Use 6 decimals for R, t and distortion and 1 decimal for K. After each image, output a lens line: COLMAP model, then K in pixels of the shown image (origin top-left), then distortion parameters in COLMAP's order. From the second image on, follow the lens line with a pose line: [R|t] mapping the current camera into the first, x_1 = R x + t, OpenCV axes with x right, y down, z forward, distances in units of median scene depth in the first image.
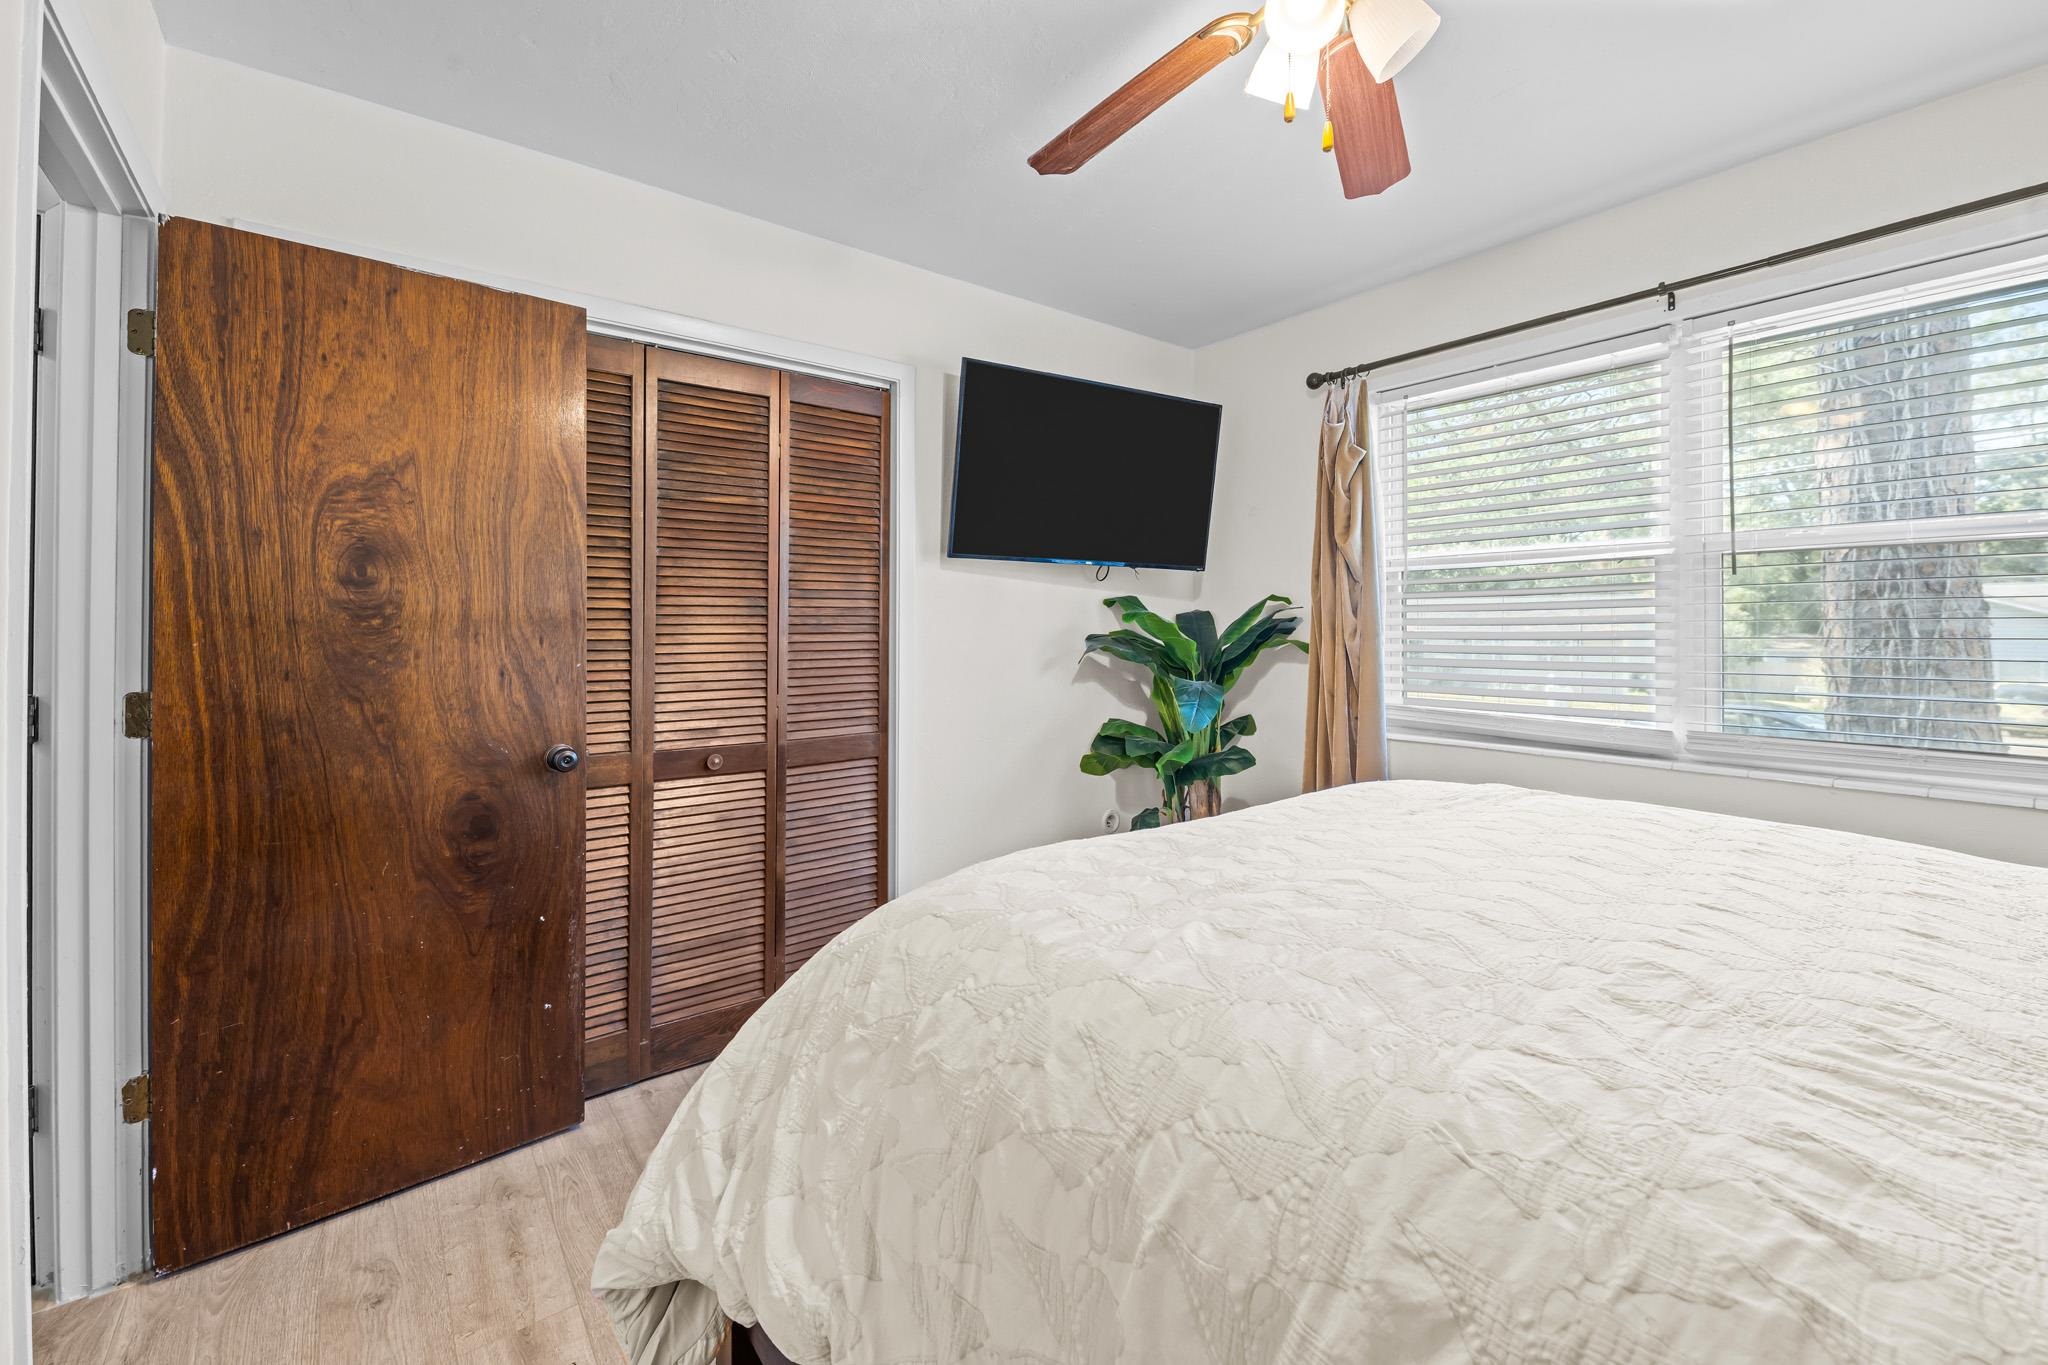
lens RADIAL K [[846.9, 0, 1006.4], [0, 846.9, 616.5], [0, 0, 1]] dist [-0.001883, -0.005293]
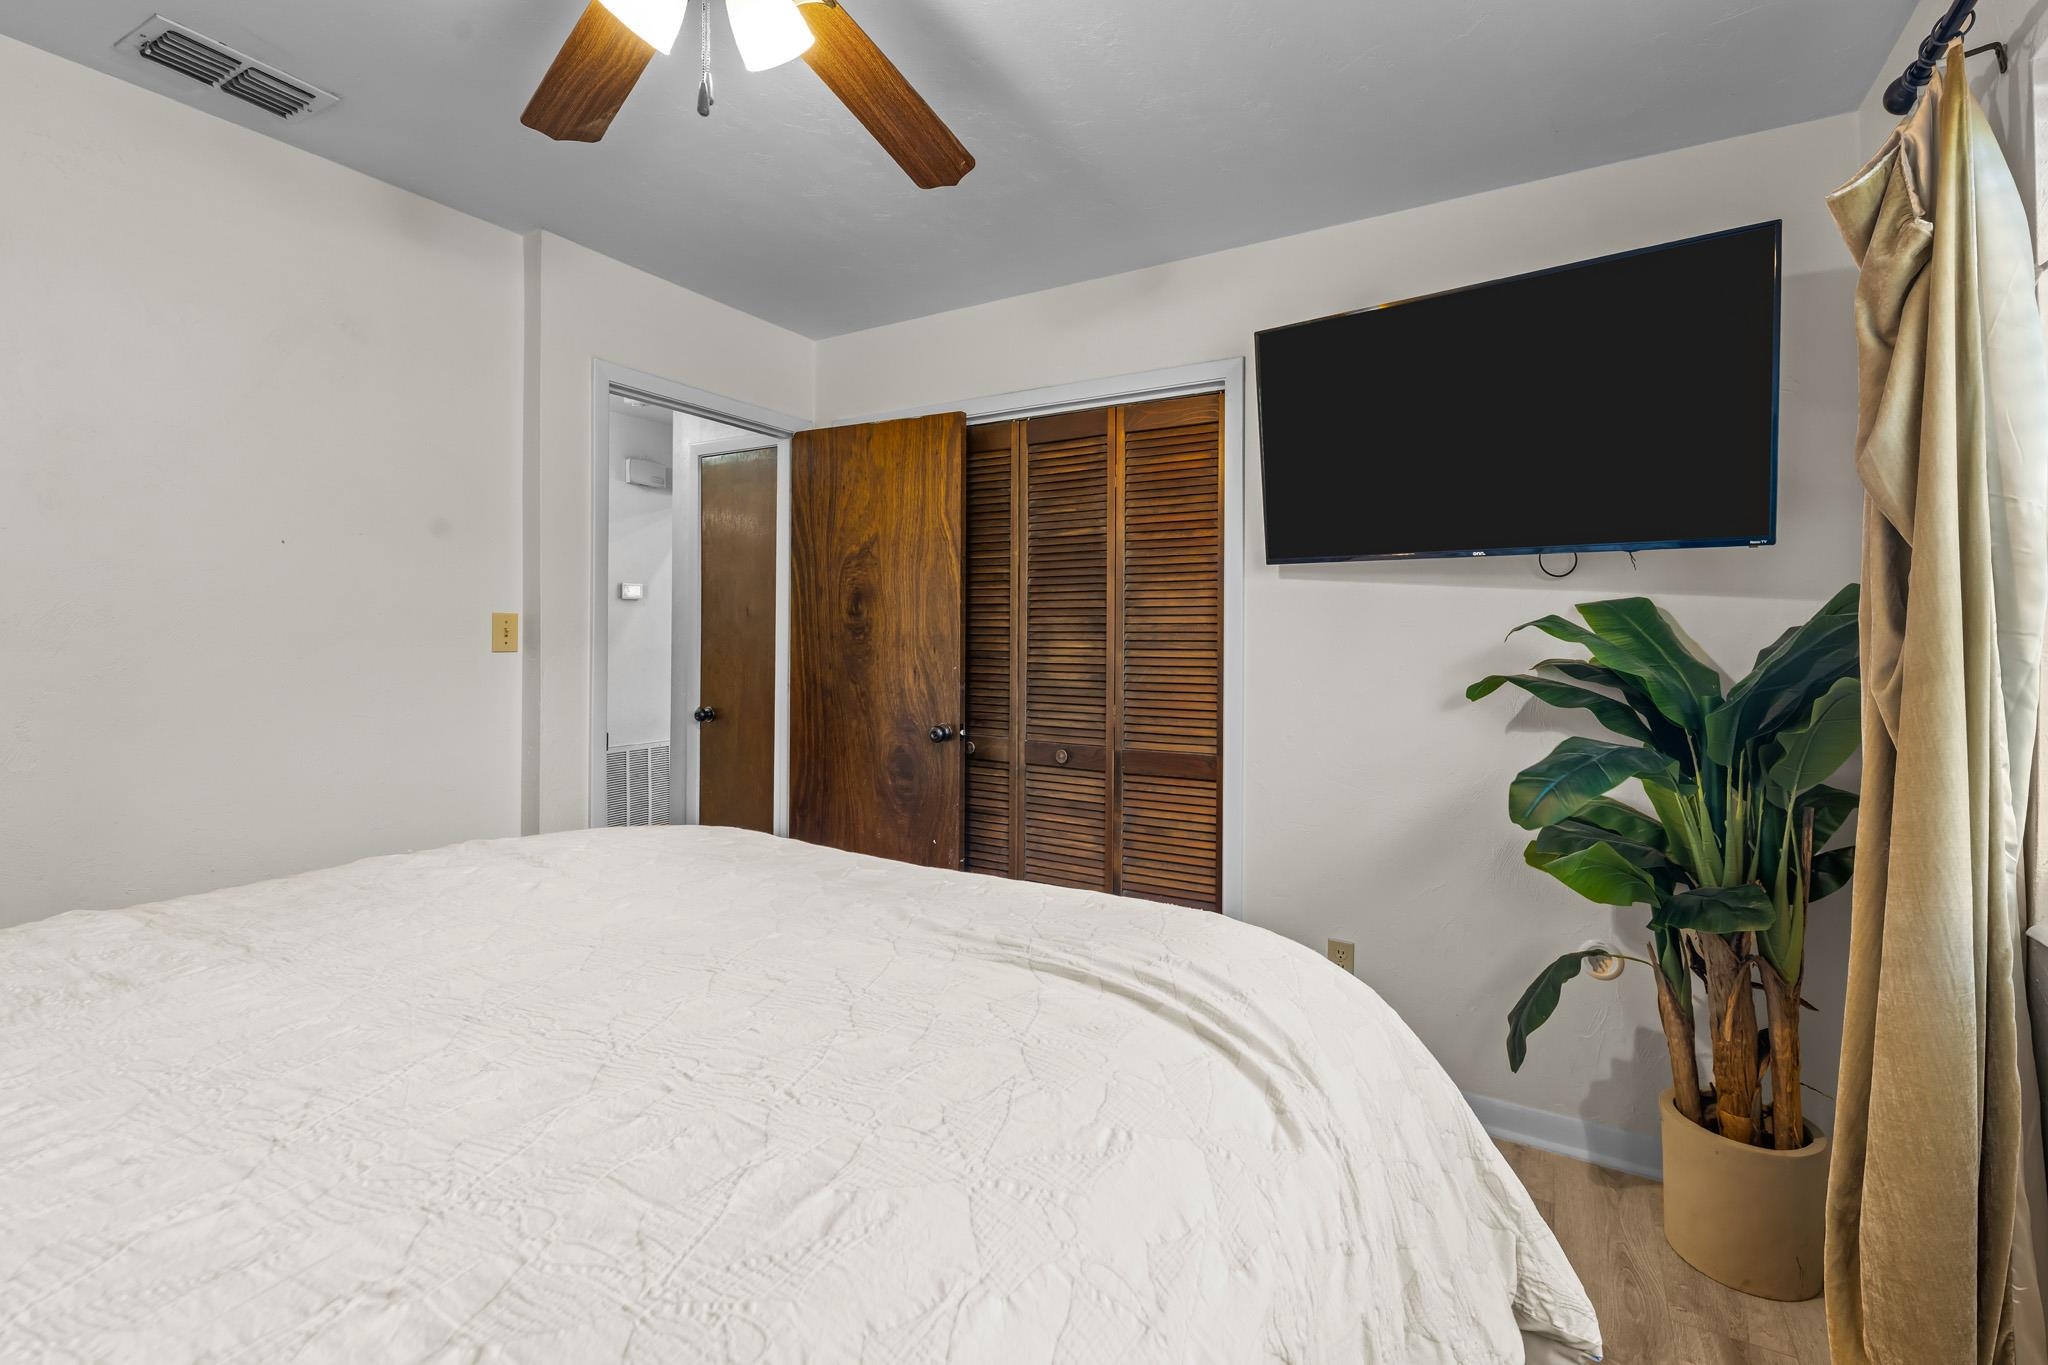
lens RADIAL K [[846.9, 0, 1063.9], [0, 846.9, 633.5], [0, 0, 1]] dist [-0.001883, -0.005293]
pose [[0.392209, -0.004501, -0.919865, 0.888012], [-0.000181, 0.999988, -0.004970, 0.007729], [0.919876, 0.002116, 0.392203, 0.644131]]
